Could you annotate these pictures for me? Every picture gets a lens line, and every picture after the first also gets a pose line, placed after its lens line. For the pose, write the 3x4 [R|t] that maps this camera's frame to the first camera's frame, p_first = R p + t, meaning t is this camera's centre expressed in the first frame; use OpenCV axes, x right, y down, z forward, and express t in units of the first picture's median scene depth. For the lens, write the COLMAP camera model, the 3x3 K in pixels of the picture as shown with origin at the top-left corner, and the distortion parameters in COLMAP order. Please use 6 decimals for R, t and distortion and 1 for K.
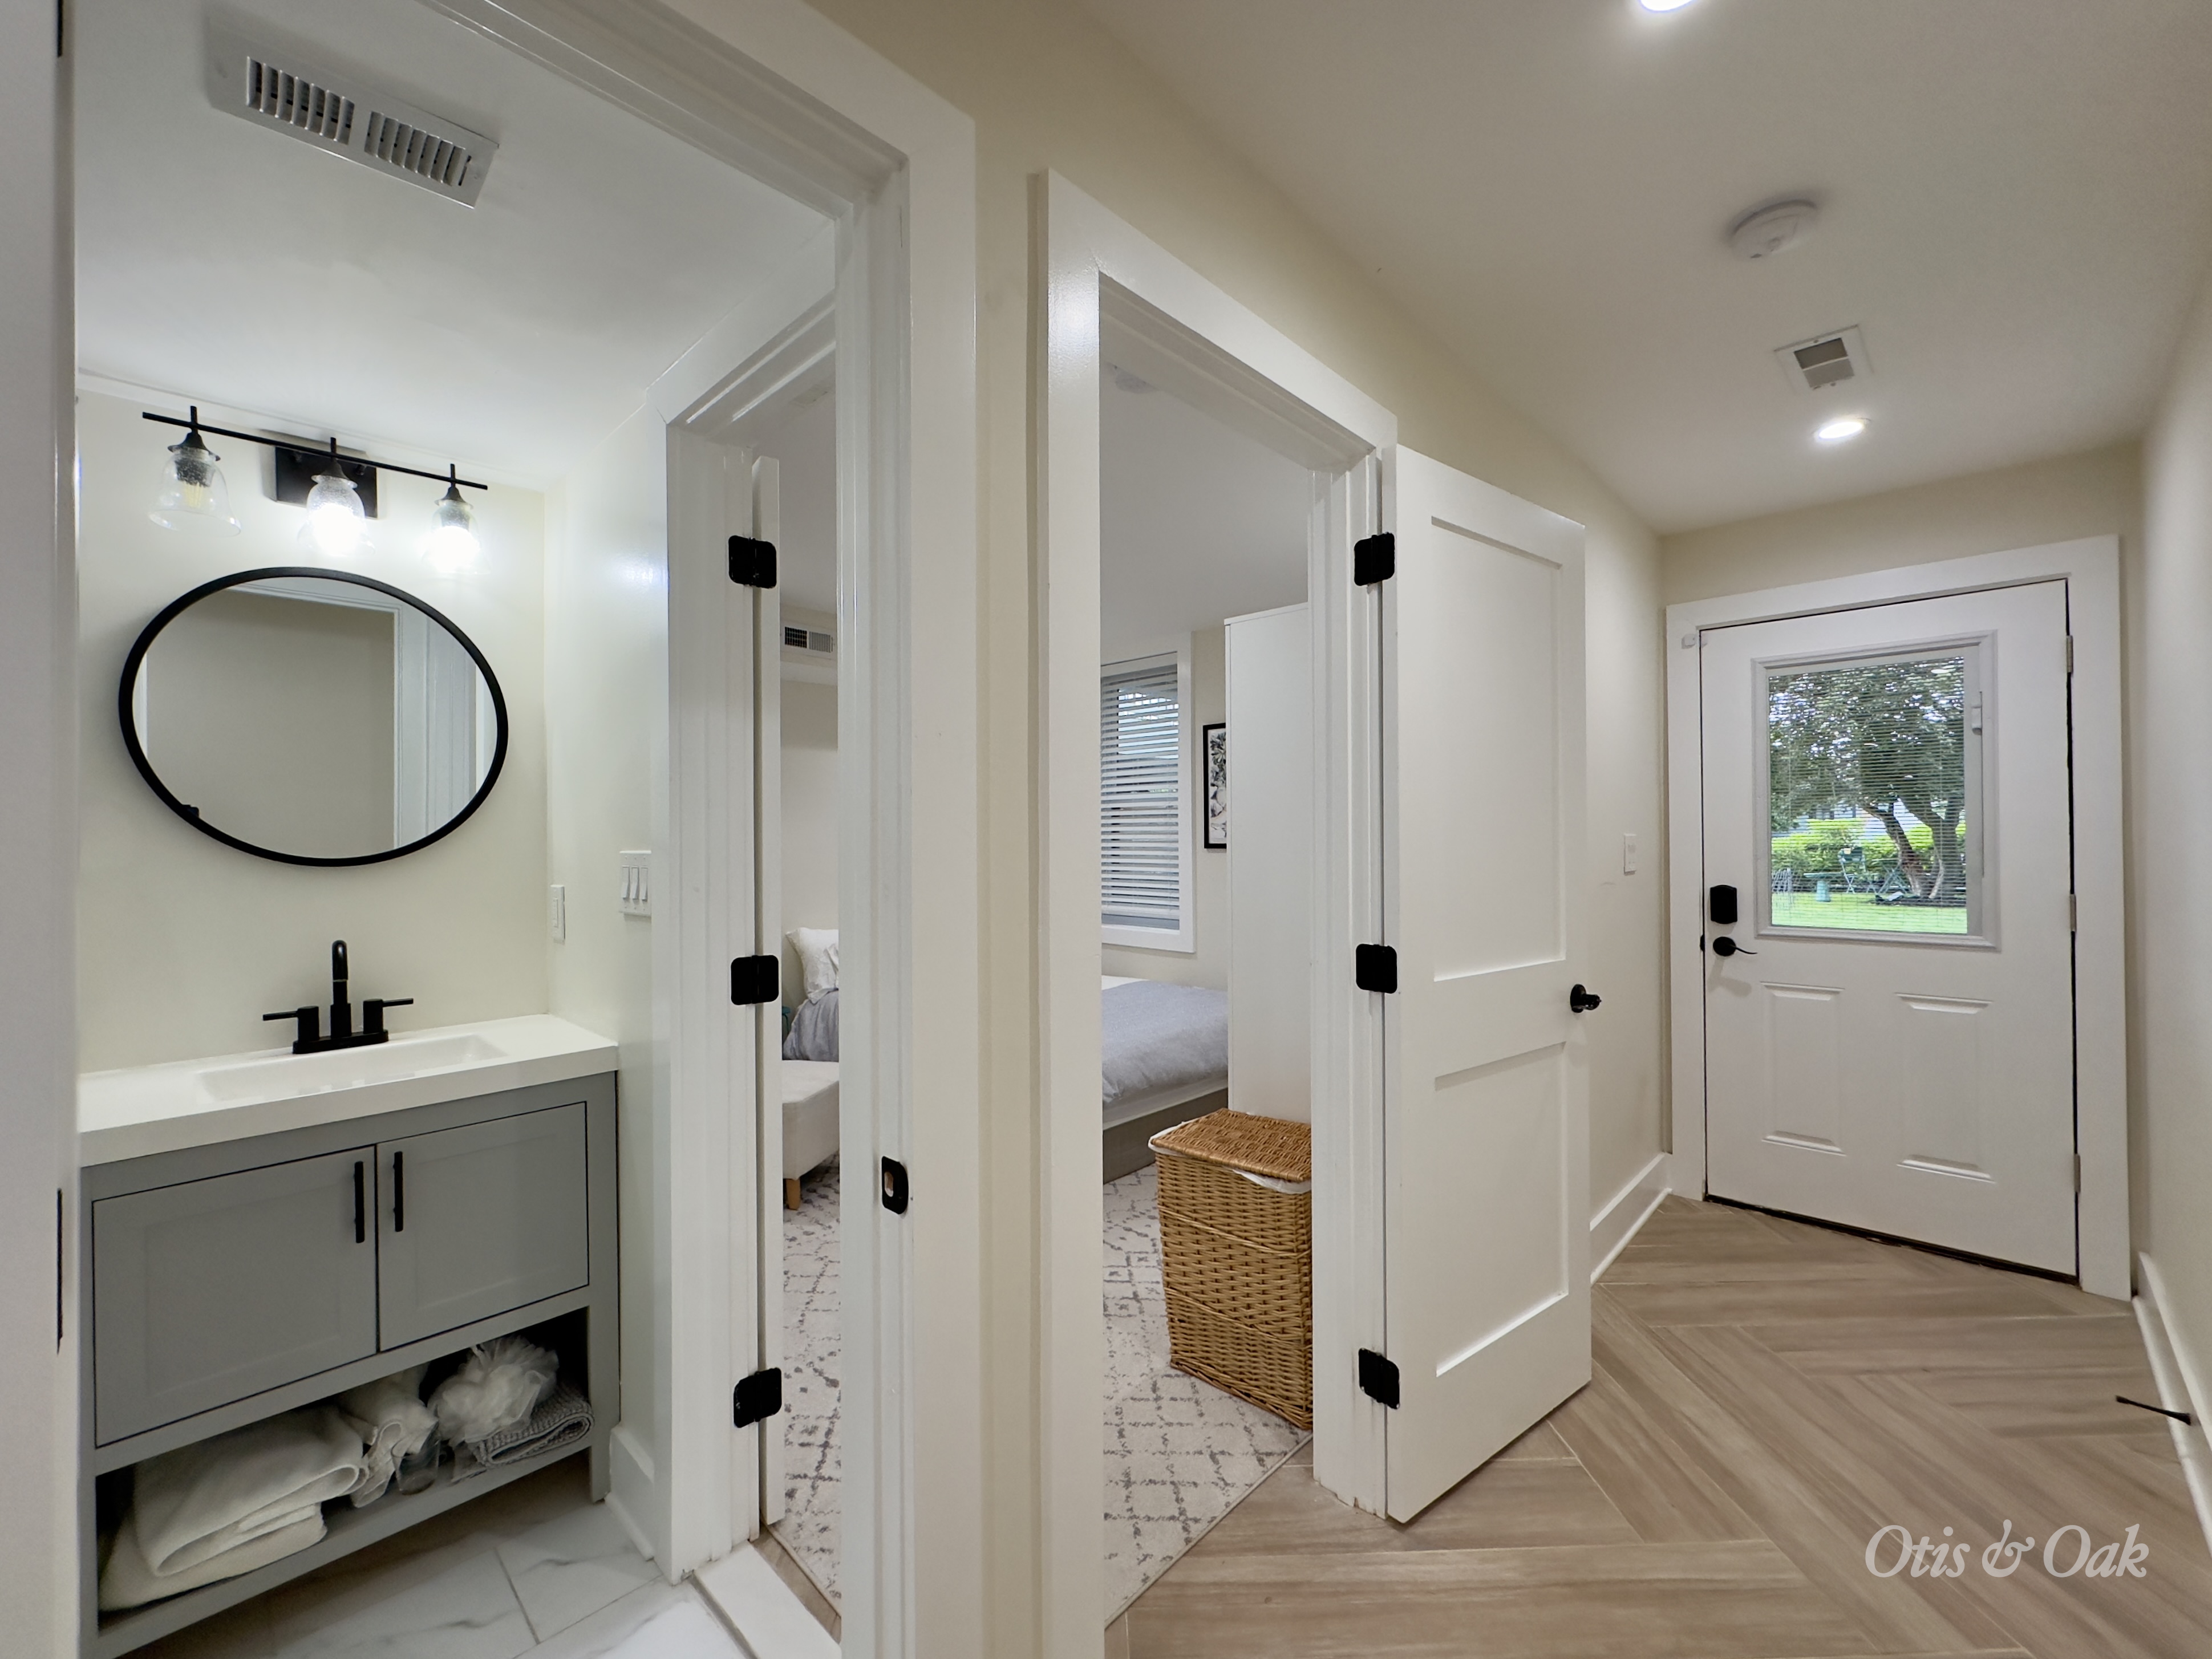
lens RADIAL K [[890.8, 0, 1099.6], [0, 890.8, 833.0], [0, 0, 1]] dist [-0.000849, -0.000094]
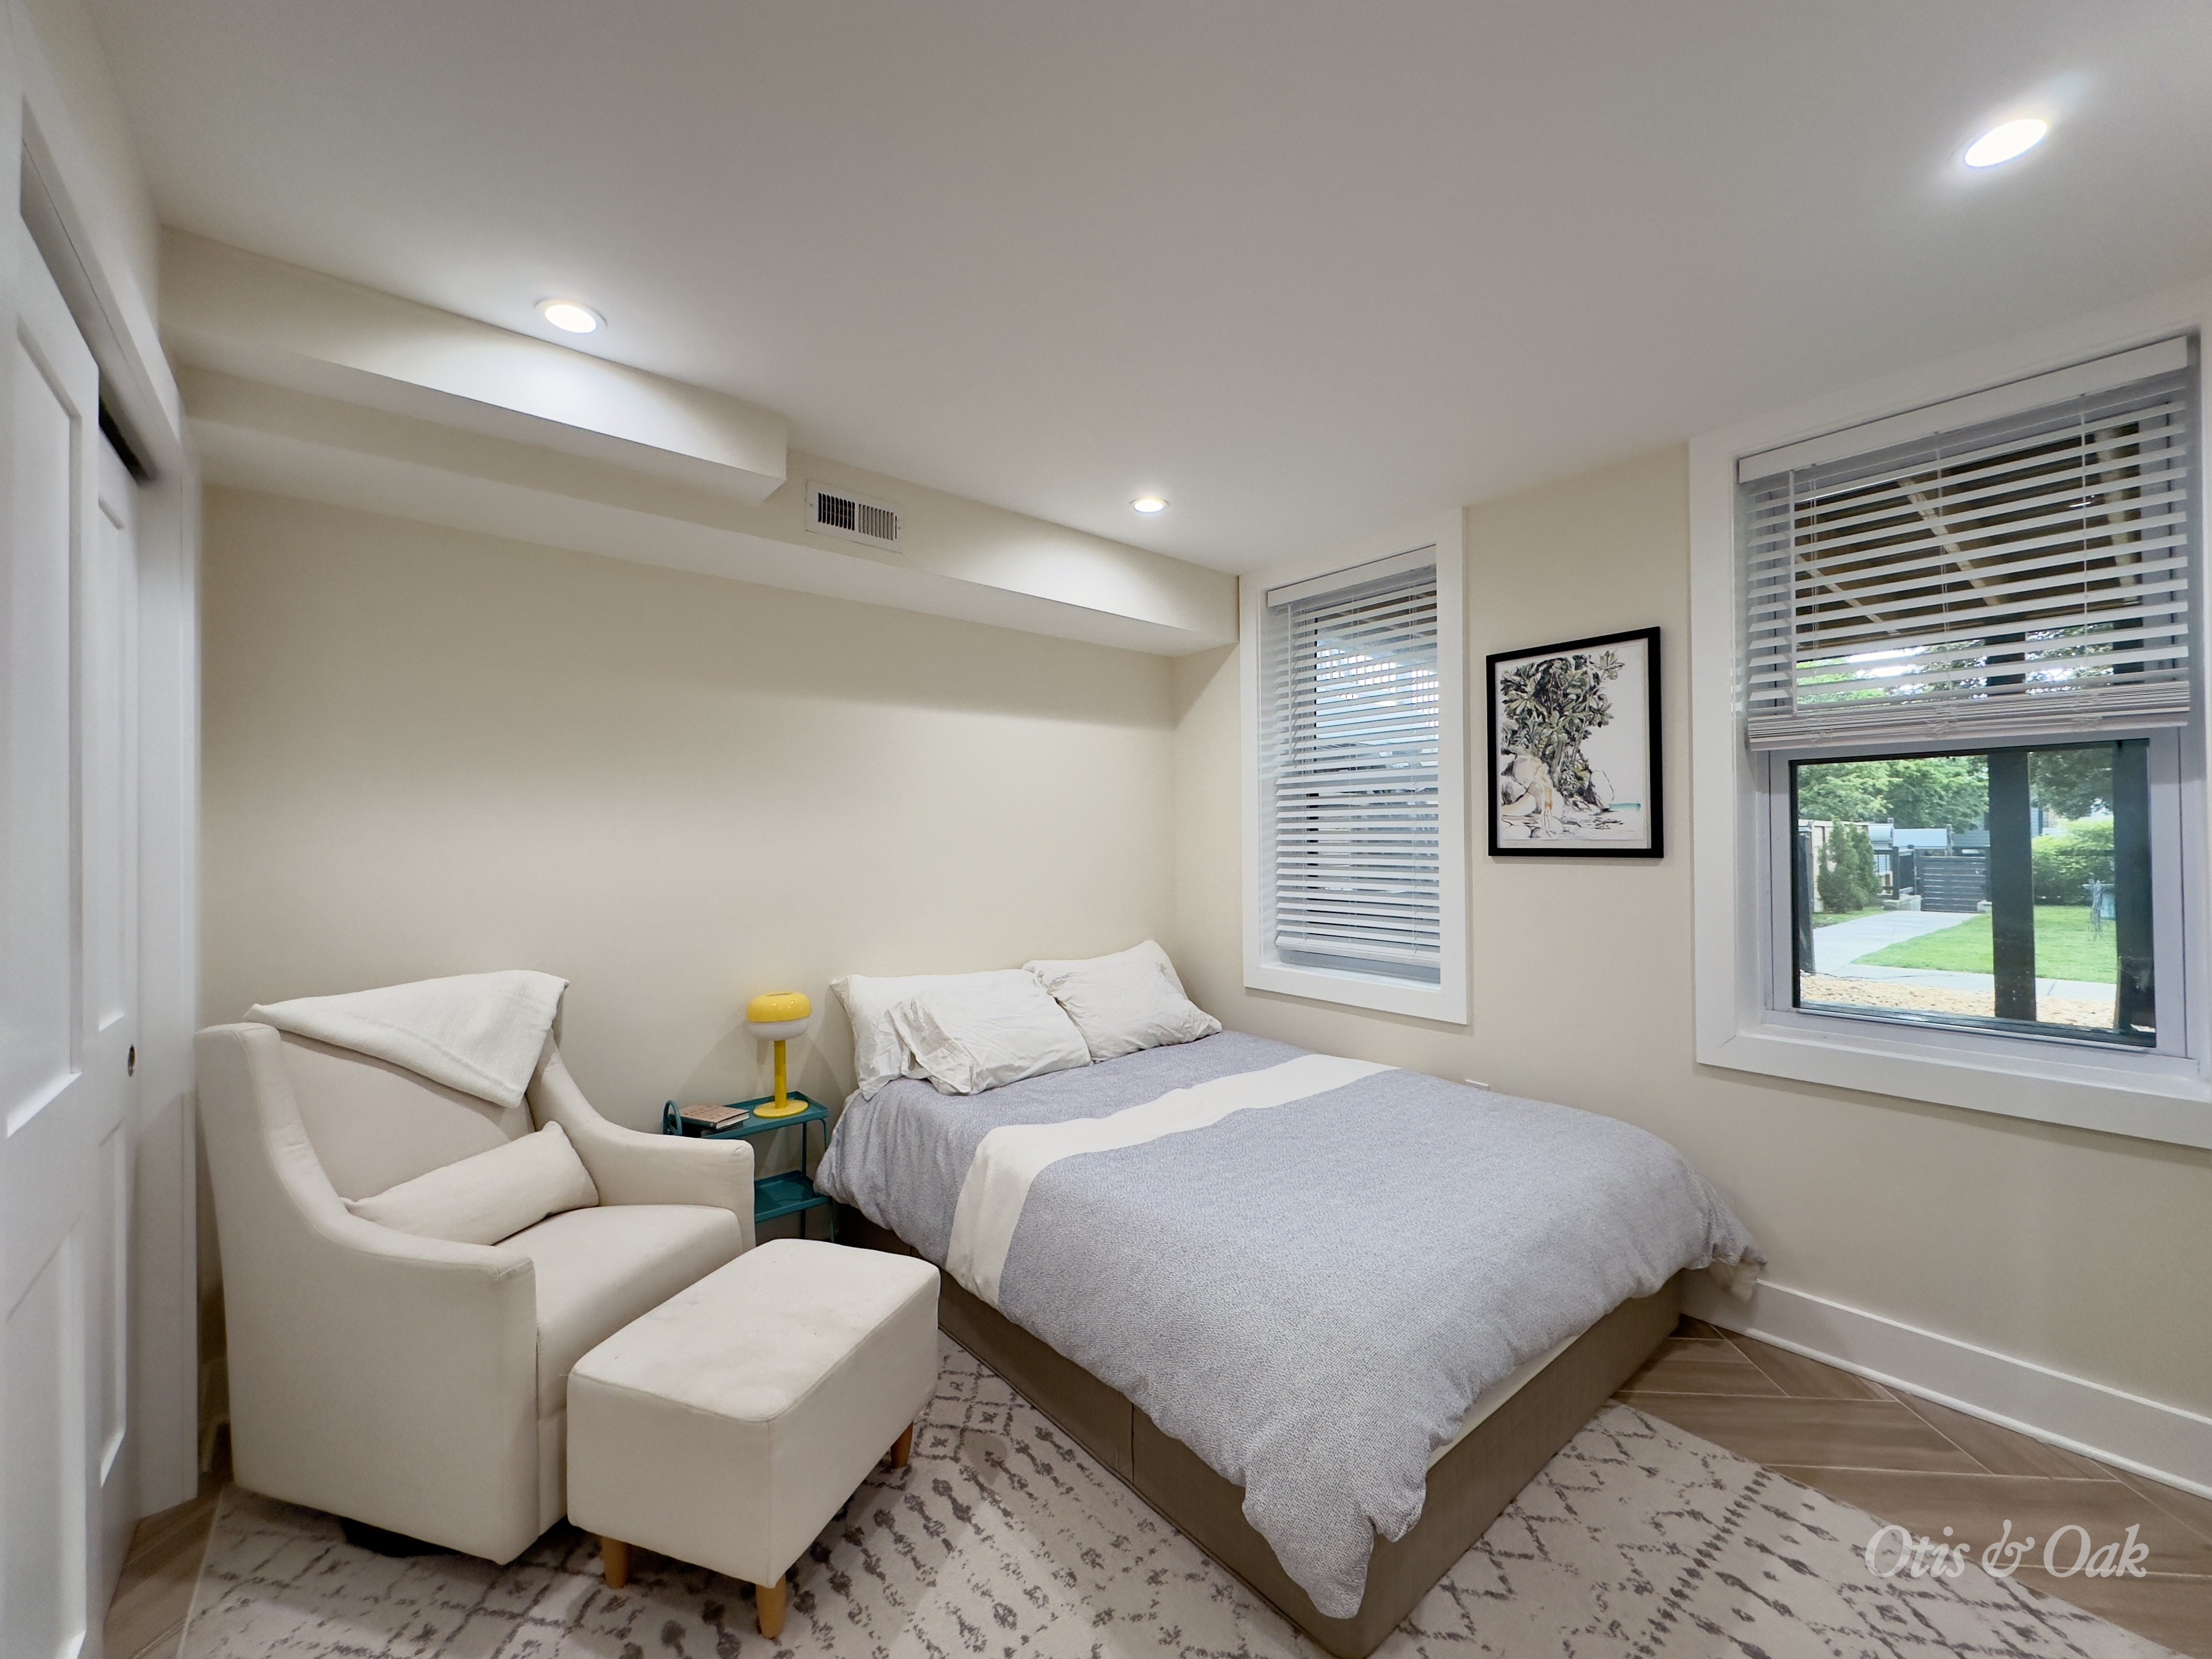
lens RADIAL K [[890.9, 0, 1108.2], [0, 890.9, 835.0], [0, 0, 1]] dist [-0.000849, -0.000094]
pose [[0.994222, 0.002435, -0.107318, -0.077863], [-0.002250, 0.999996, 0.001840, 0.002475], [0.107322, -0.001588, 0.994223, 0.363505]]
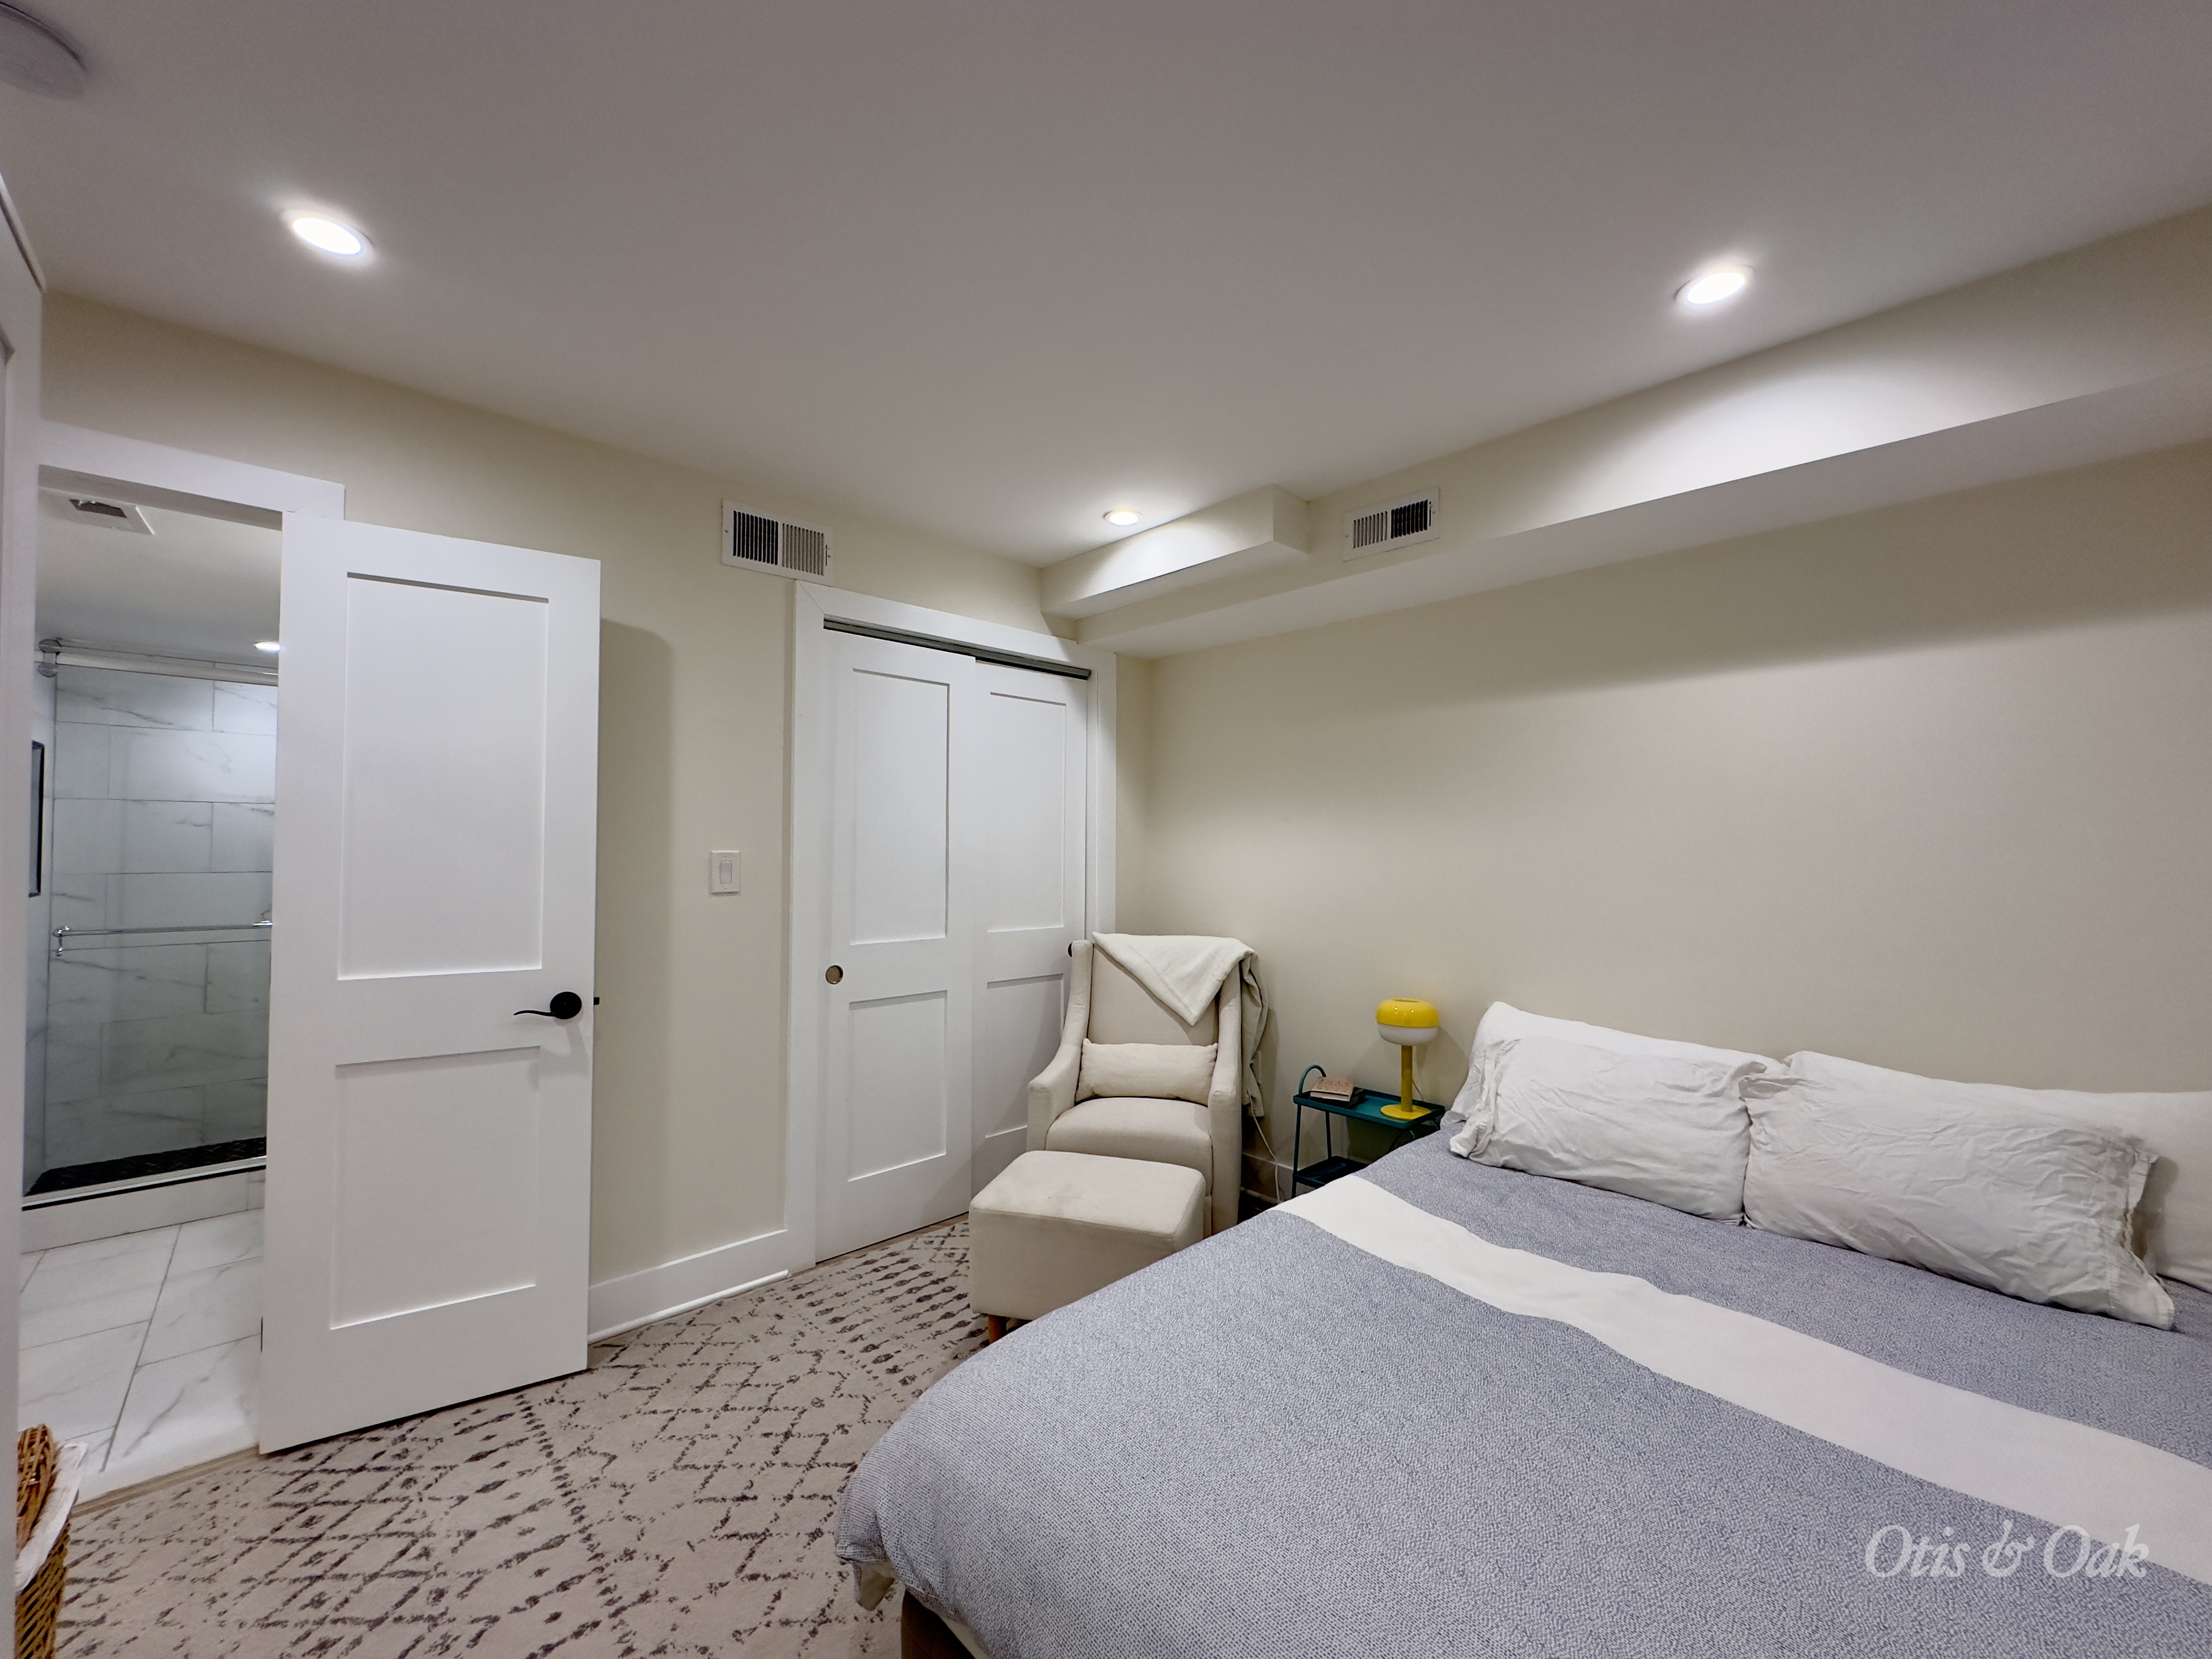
lens RADIAL K [[890.9, 0, 1100.8], [0, 890.9, 823.8], [0, 0, 1]] dist [-0.000849, -0.000094]
pose [[-0.071565, -0.015910, -0.997309, 0.266079], [-0.002062, 0.999873, -0.015803, -0.000451], [0.997434, 0.000926, -0.071589, 0.763219]]
